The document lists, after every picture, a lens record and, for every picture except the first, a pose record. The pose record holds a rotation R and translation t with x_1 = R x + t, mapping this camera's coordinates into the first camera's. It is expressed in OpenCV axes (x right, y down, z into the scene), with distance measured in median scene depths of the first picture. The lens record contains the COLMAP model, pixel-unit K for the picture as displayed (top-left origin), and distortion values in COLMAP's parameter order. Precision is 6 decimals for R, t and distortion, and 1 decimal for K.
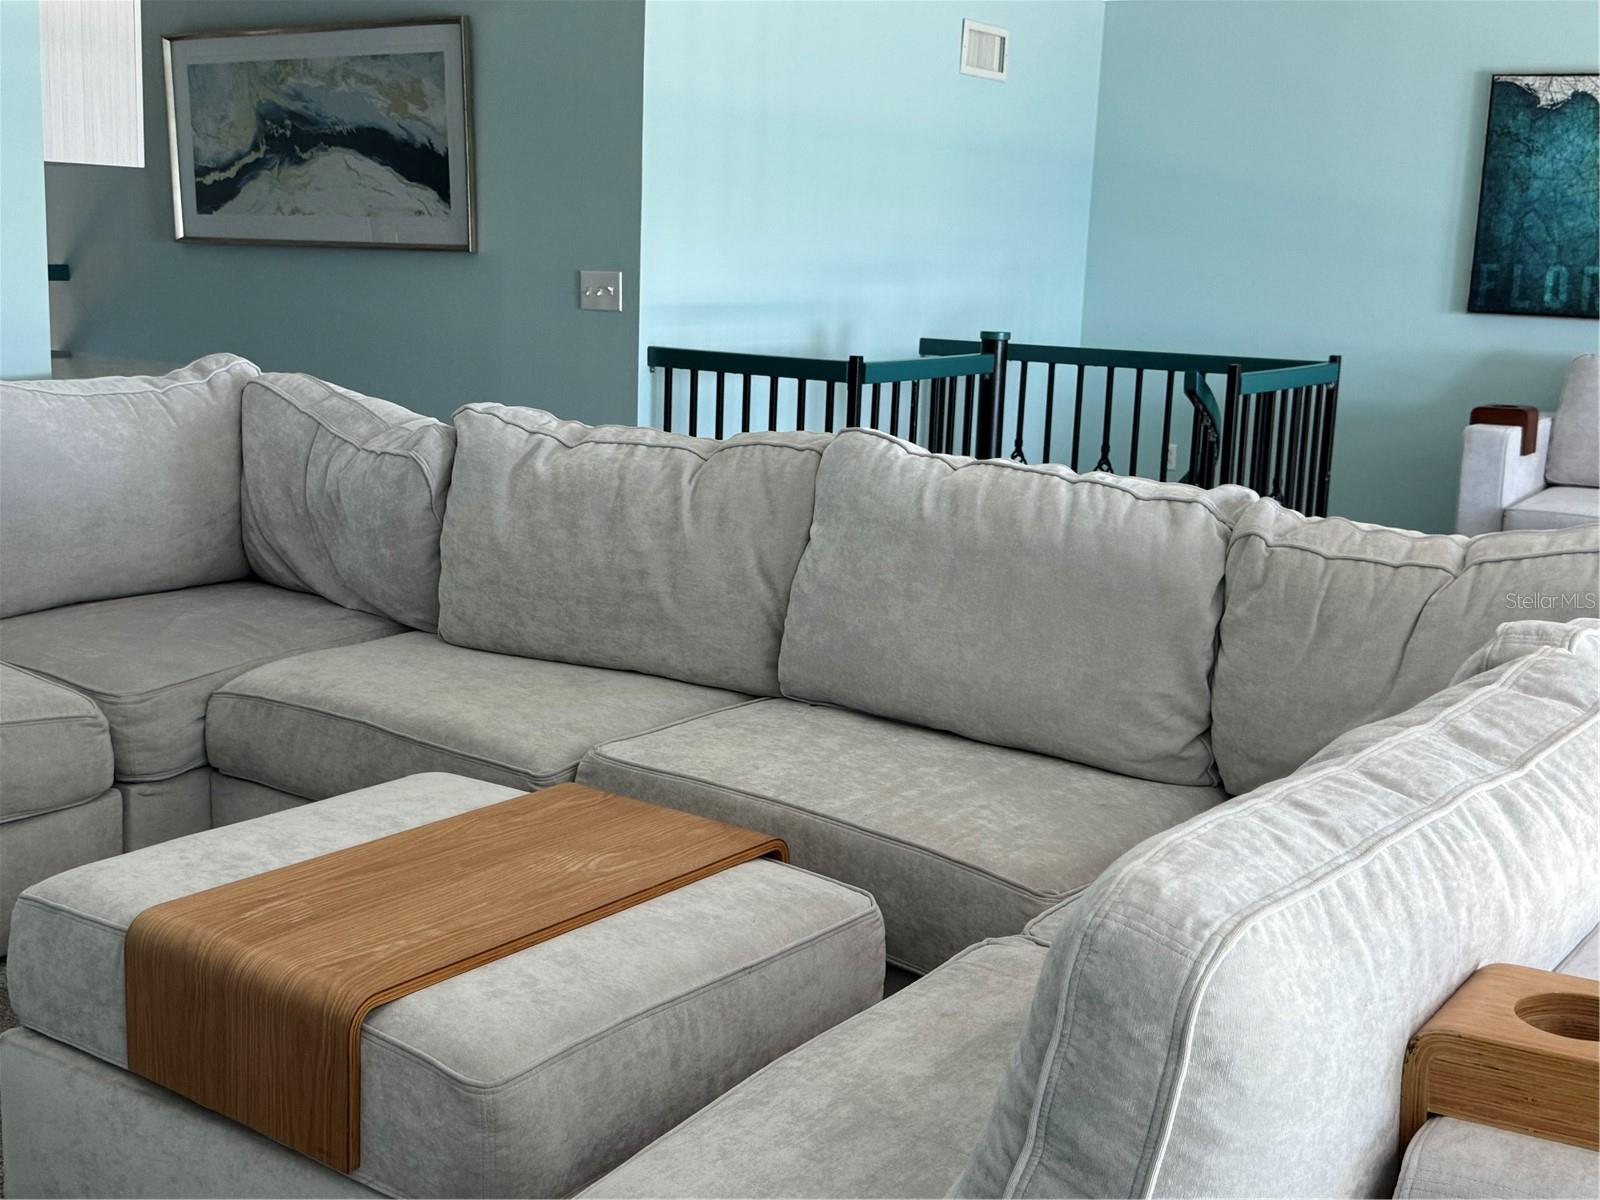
lens RADIAL K [[1877.6, 0, 799.6], [0, 1877.6, 600.4], [0, 0, 1]] dist [0.029279, 0.000000]
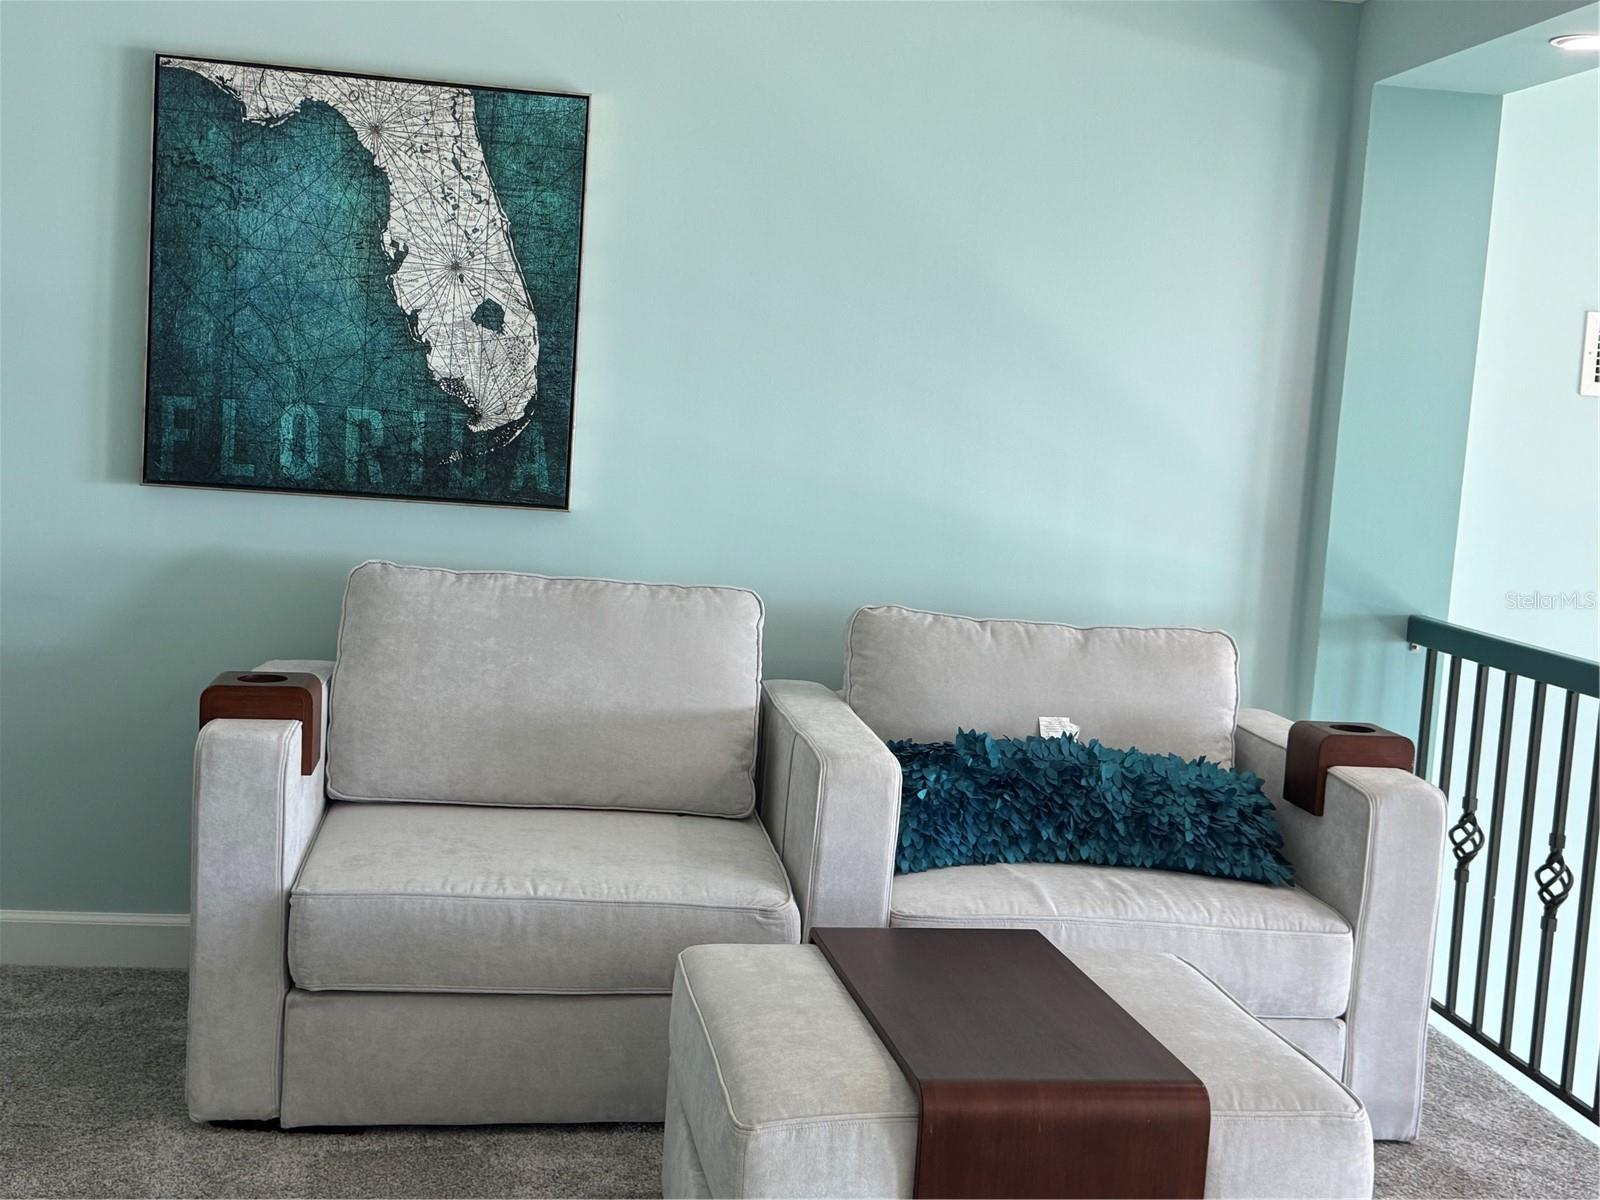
lens RADIAL K [[1877.6, 0, 800.8], [0, 1877.6, 599.9], [0, 0, 1]] dist [0.029279, 0.000000]
pose [[0.737175, -0.054809, 0.673475, 0.129082], [0.089882, 0.995801, -0.017343, -0.095692], [-0.669697, 0.073318, 0.739006, 0.487245]]
